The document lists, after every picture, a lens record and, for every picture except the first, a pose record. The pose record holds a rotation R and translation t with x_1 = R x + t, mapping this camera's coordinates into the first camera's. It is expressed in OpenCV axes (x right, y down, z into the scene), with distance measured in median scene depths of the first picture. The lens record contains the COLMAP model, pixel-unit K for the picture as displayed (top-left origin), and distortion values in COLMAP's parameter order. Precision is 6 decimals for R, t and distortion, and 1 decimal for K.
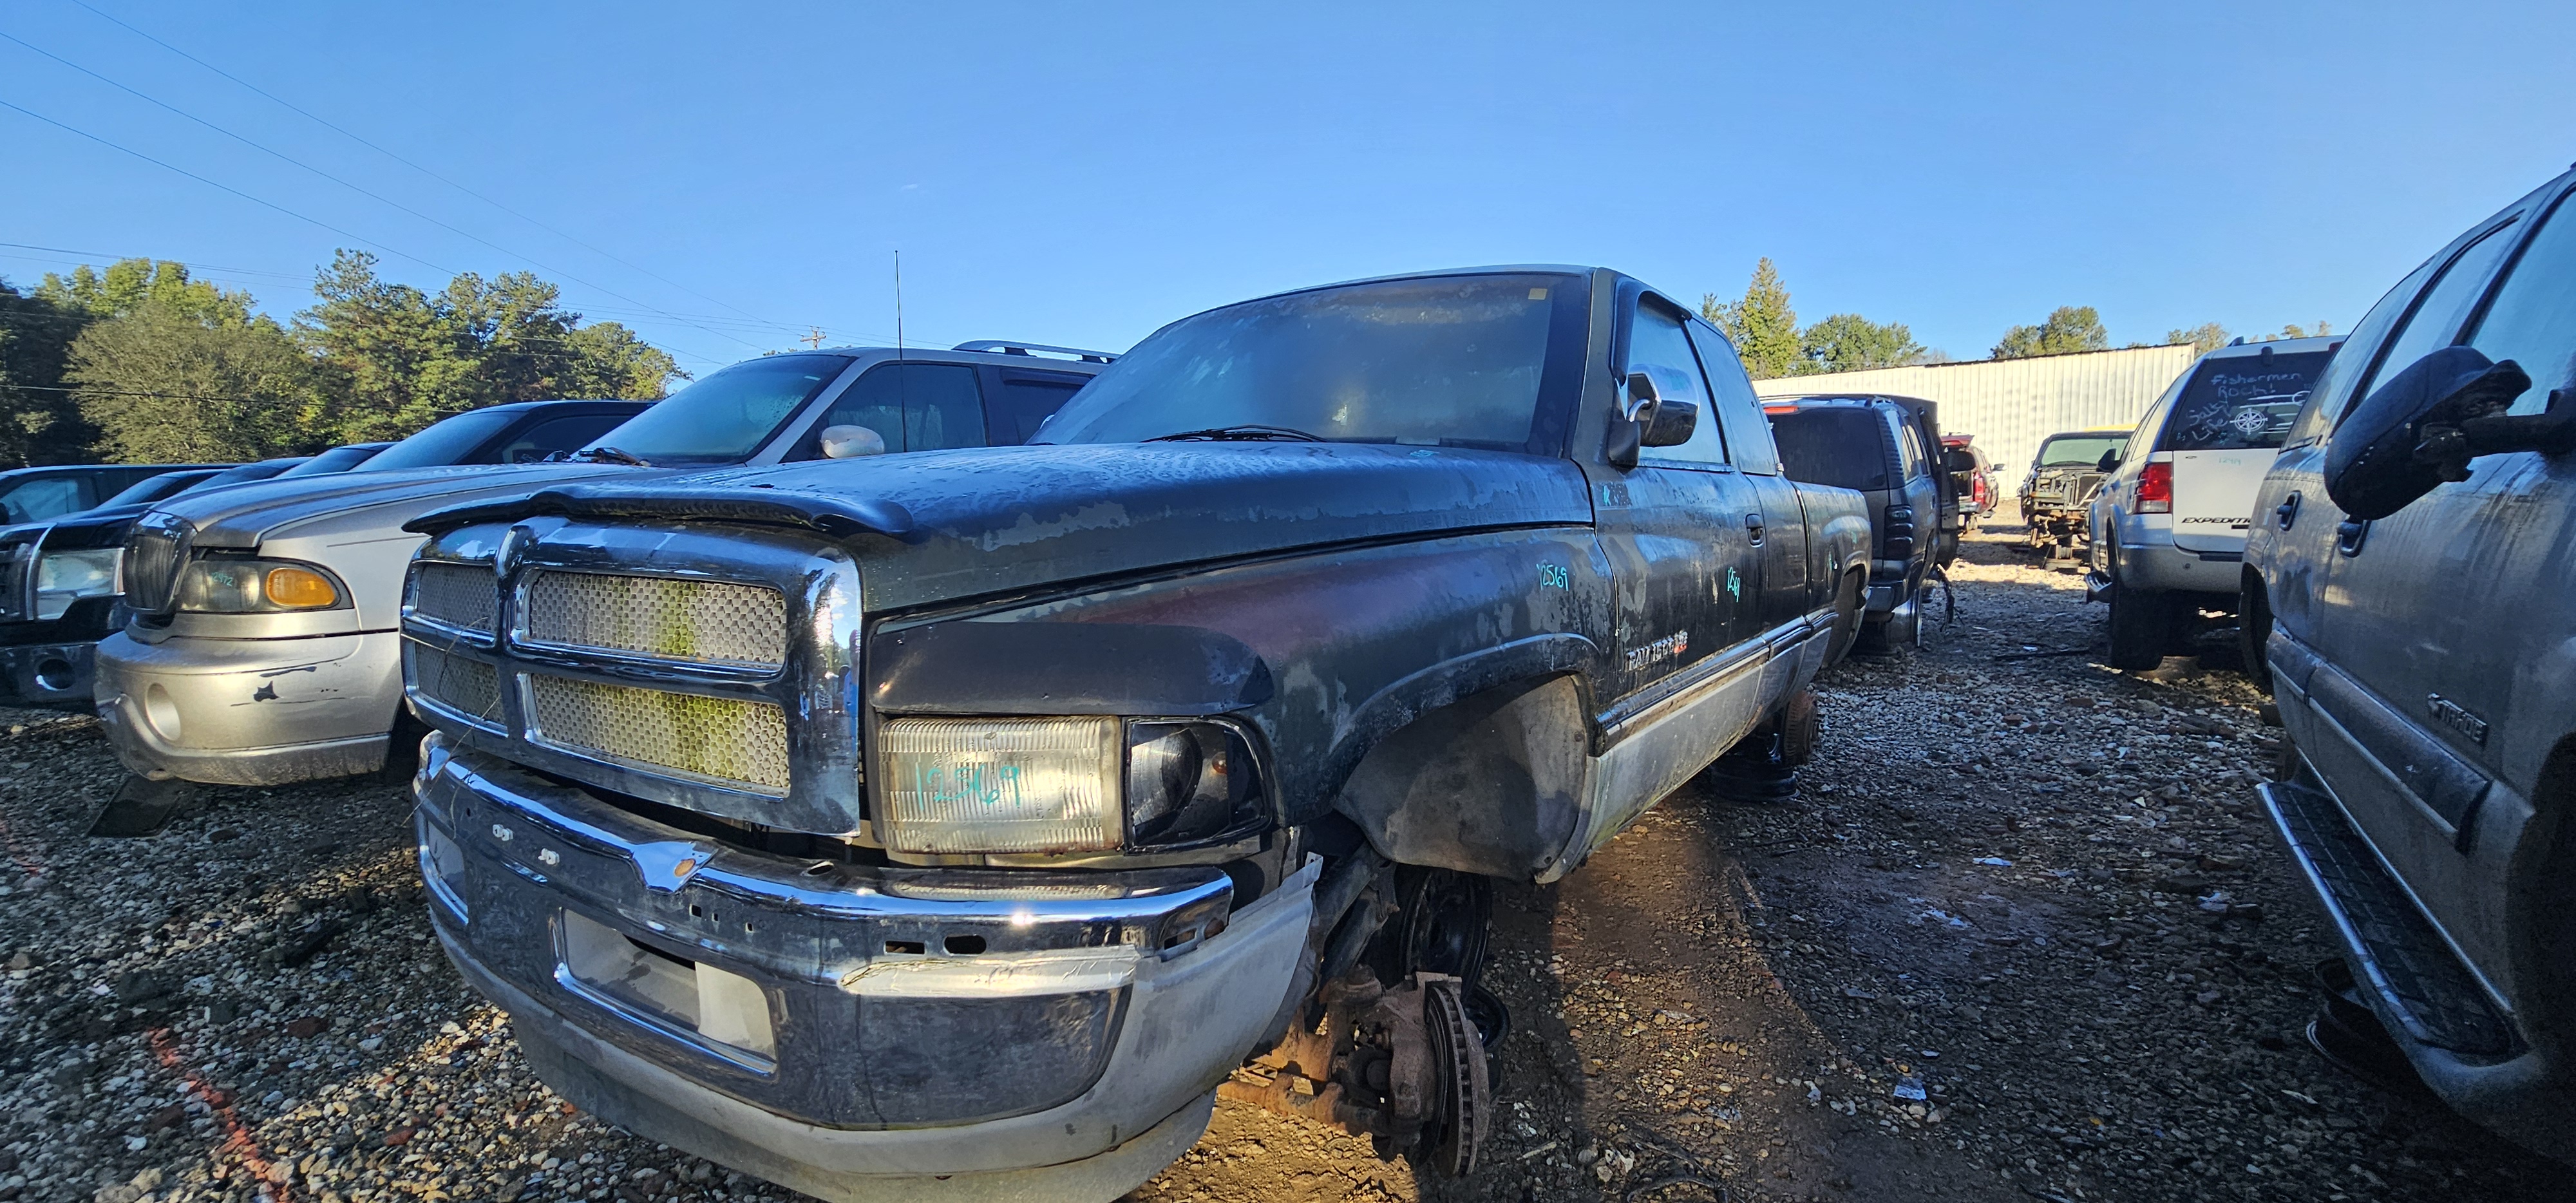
lens RADIAL K [[1075.9, 0, 1289.0], [0, 1075.9, 599.7], [0, 0, 1]] dist [-0.002269, 0.000039]
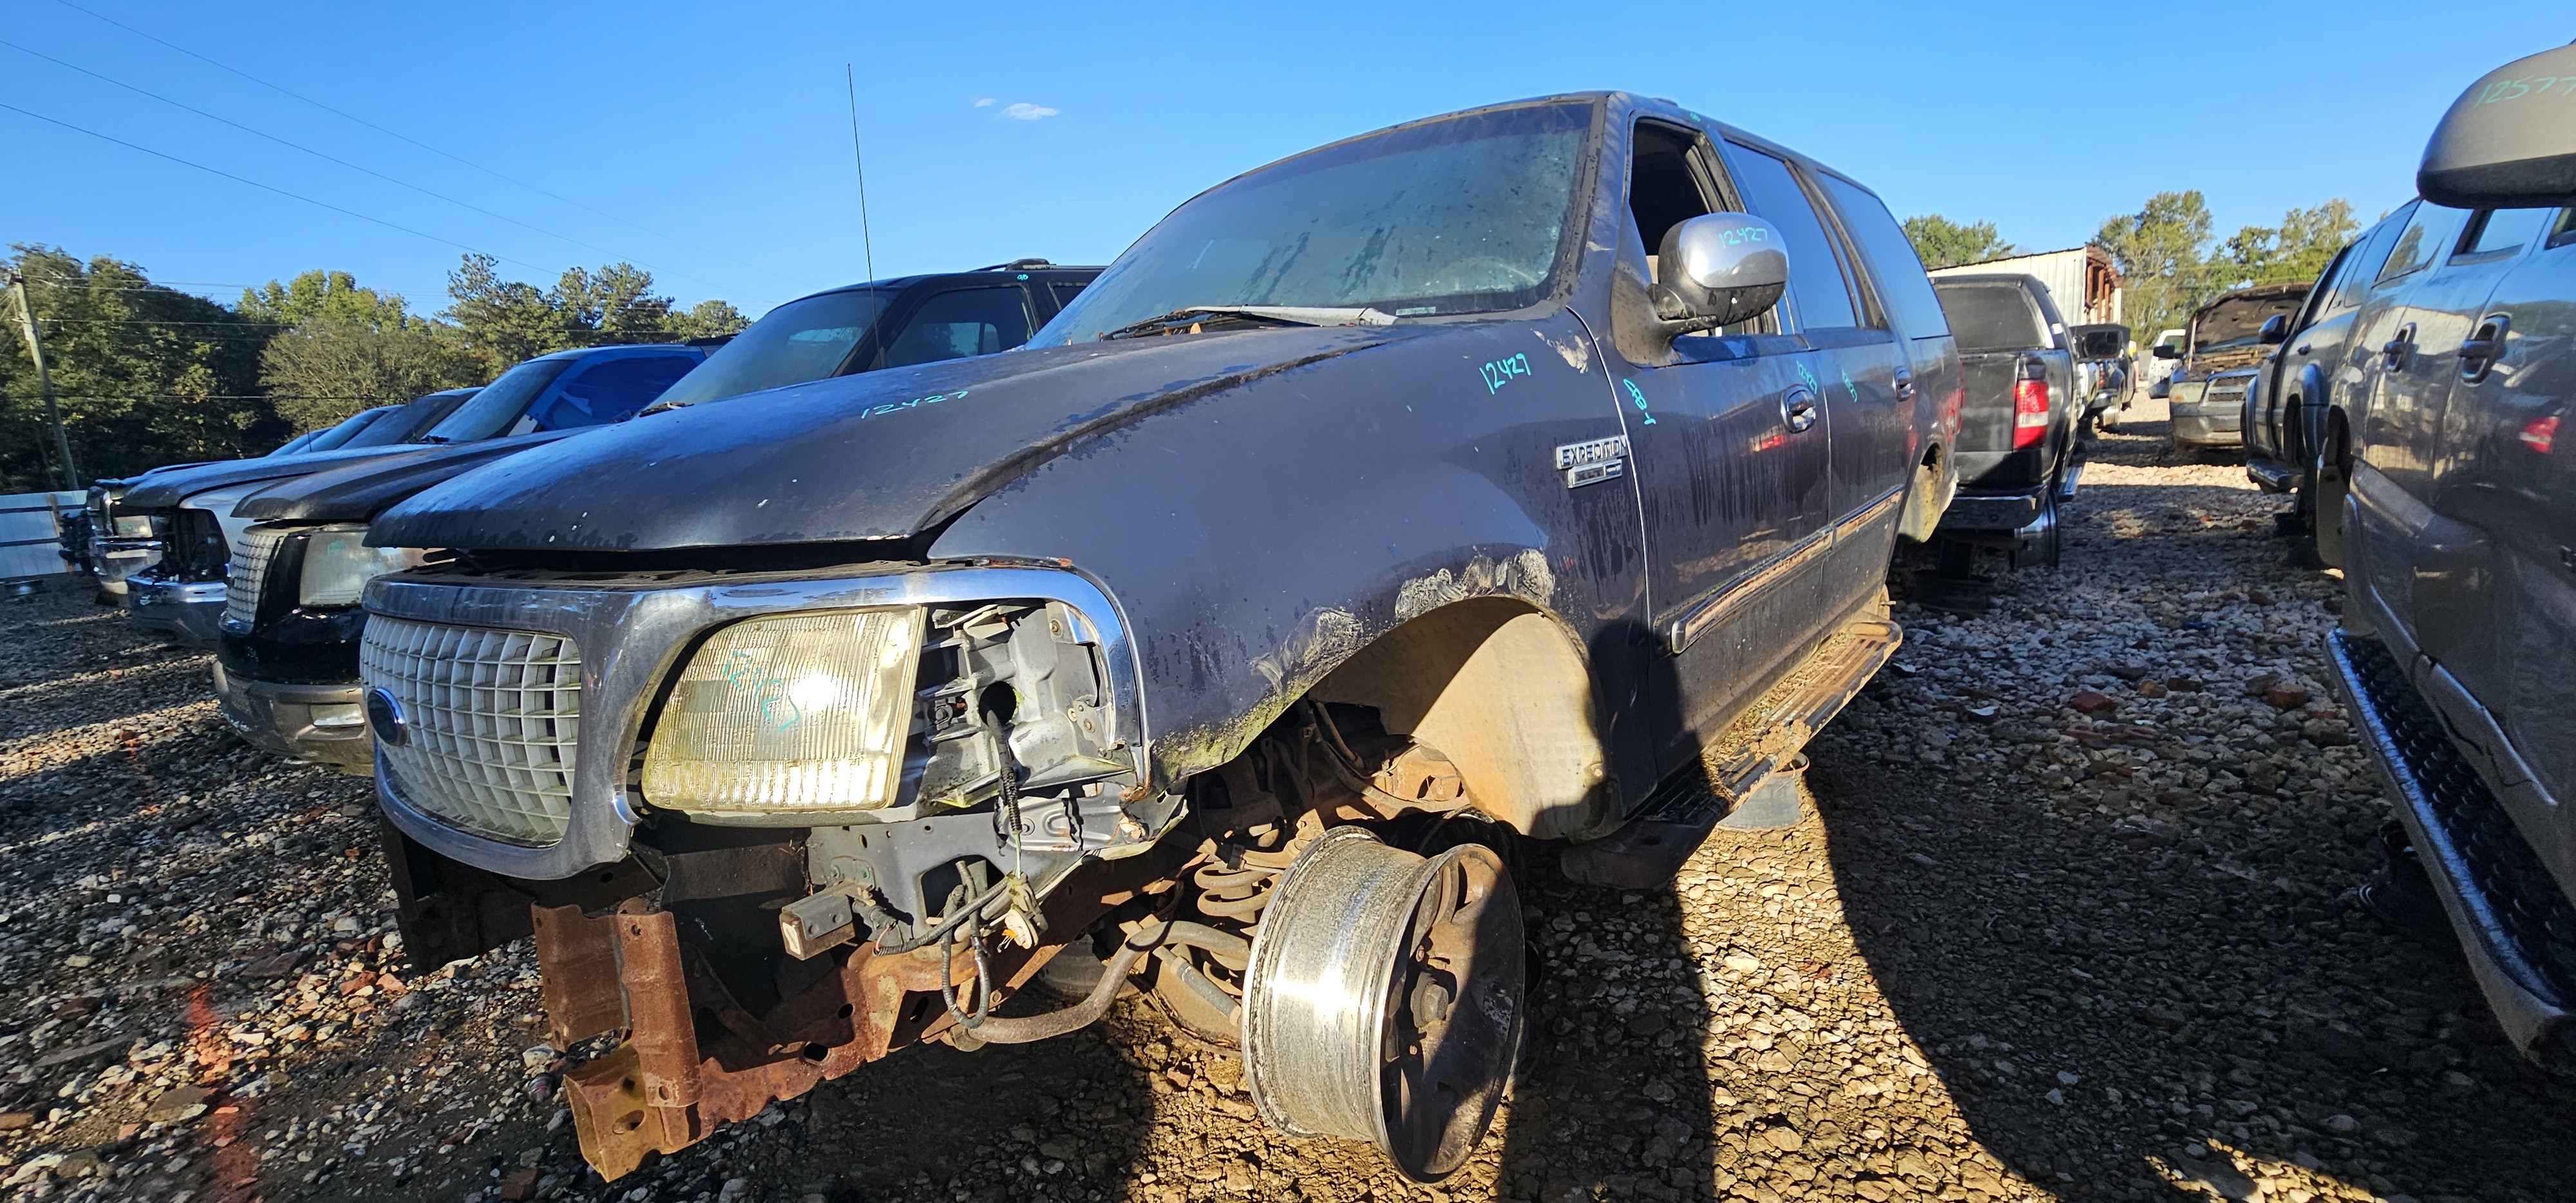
lens RADIAL K [[1071.6, 0, 1283.6], [0, 1071.6, 605.1], [0, 0, 1]] dist [-0.000797, -0.000418]
pose [[0.993536, -0.027907, -0.110033, 0.093473], [0.034733, 0.997557, 0.060608, 0.006423], [0.108073, -0.064038, 0.992078, -0.059367]]
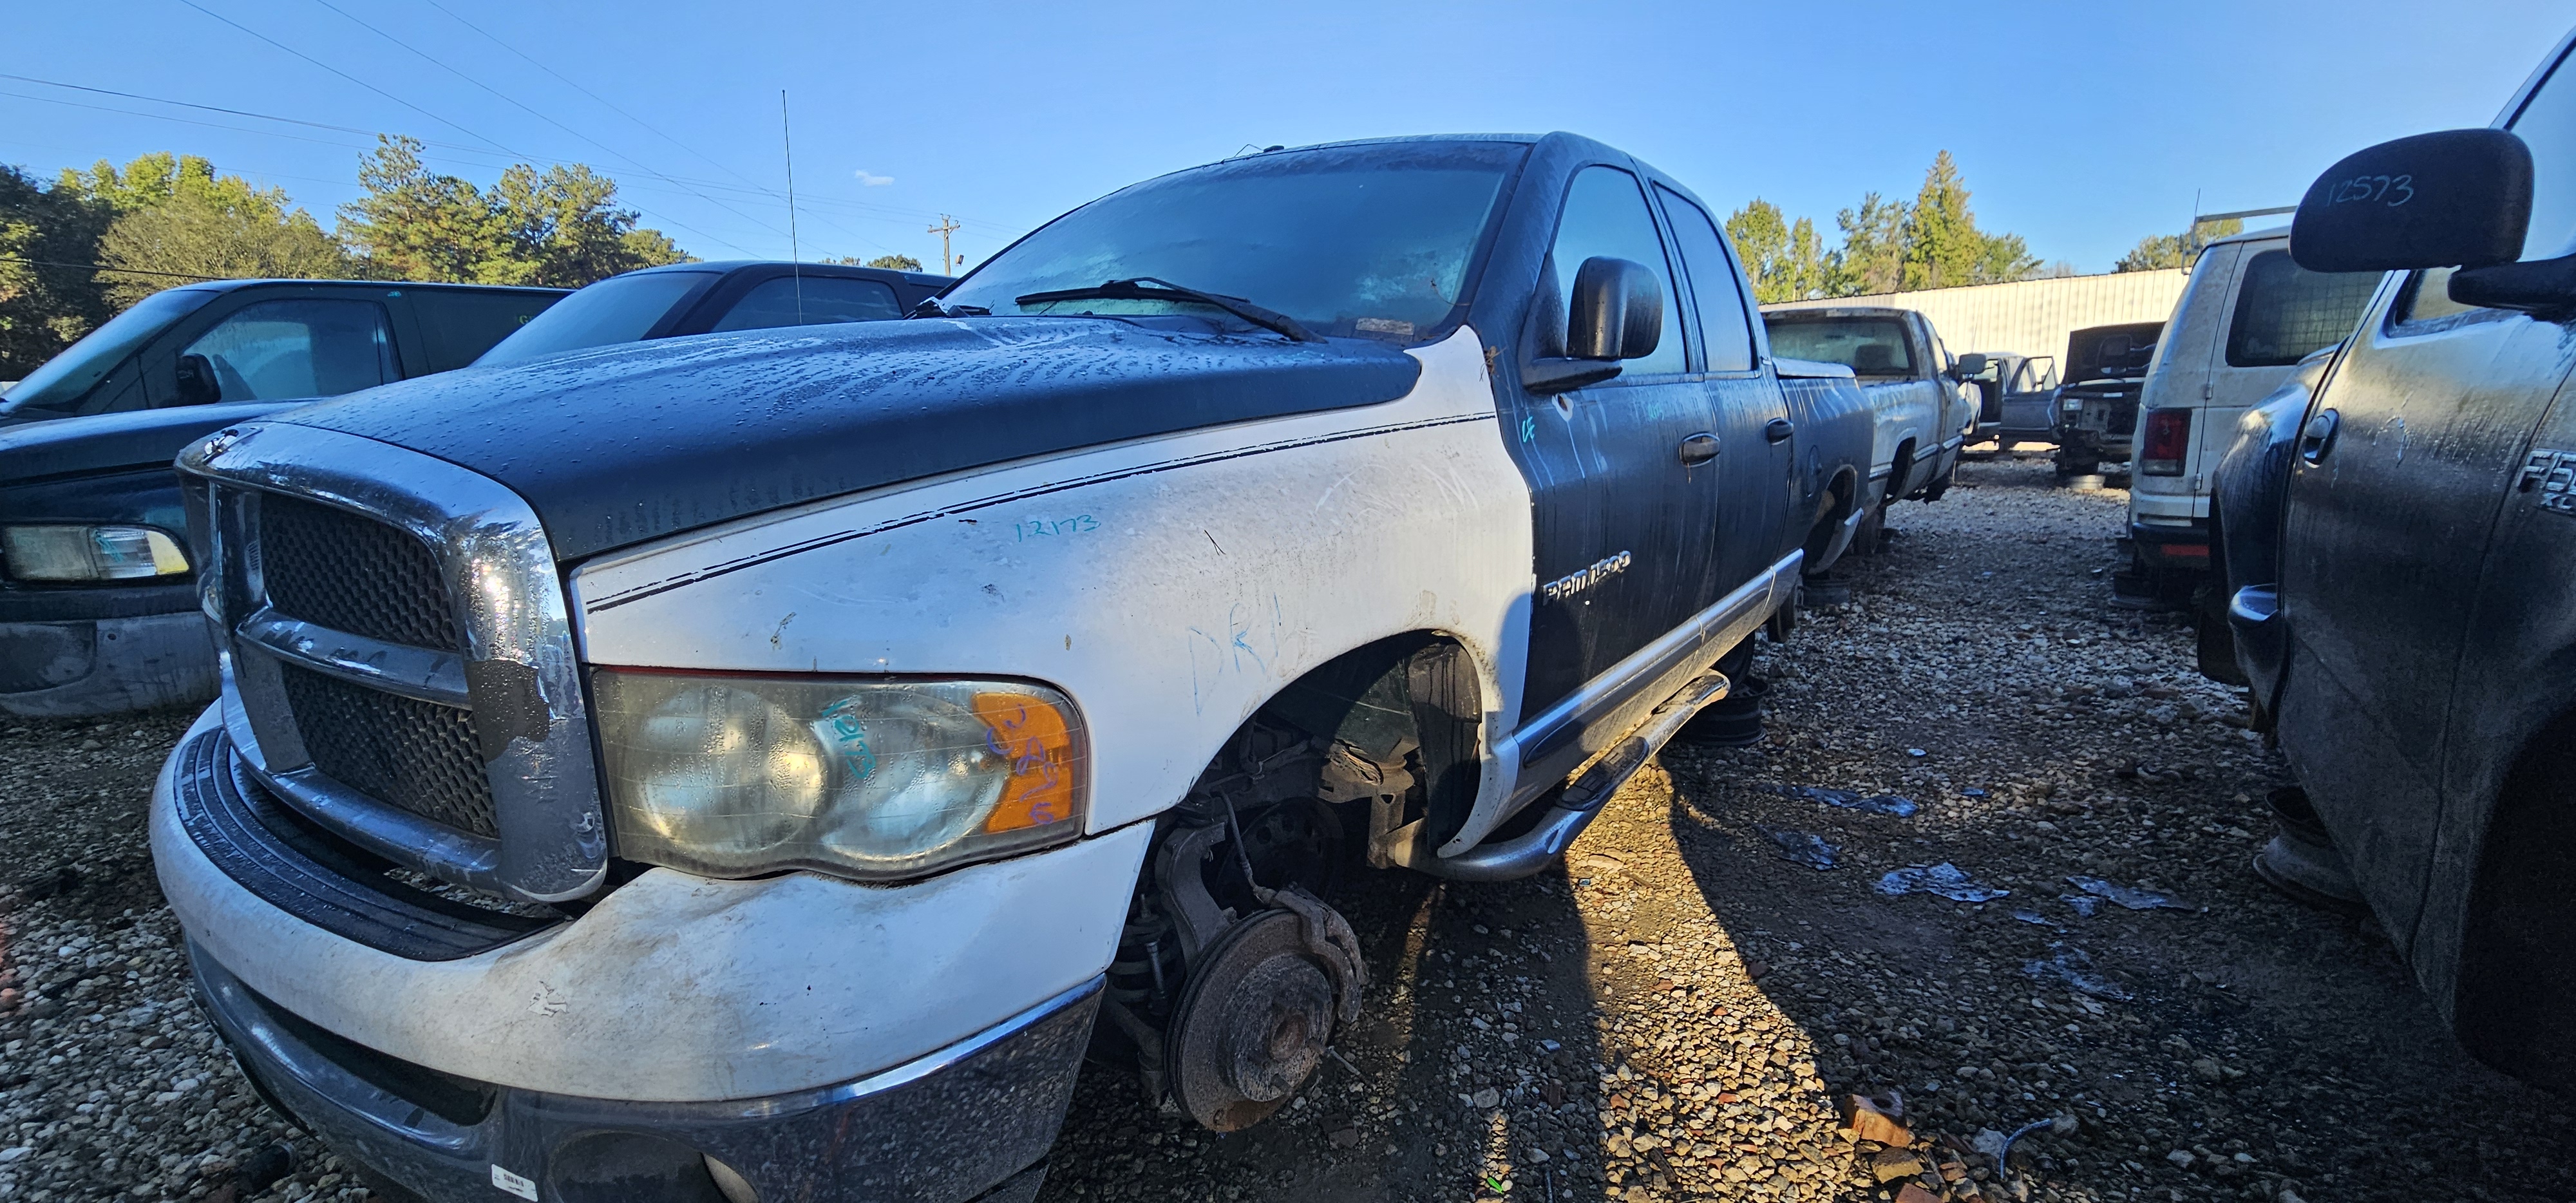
lens RADIAL K [[1067.6, 0, 1281.4], [0, 1067.6, 605.4], [0, 0, 1]] dist [-0.000245, -0.001237]
pose [[0.999871, 0.006892, -0.014474, -0.111147], [-0.005769, 0.997072, 0.076250, -0.004198], [0.014957, -0.076157, 0.996984, 0.085142]]
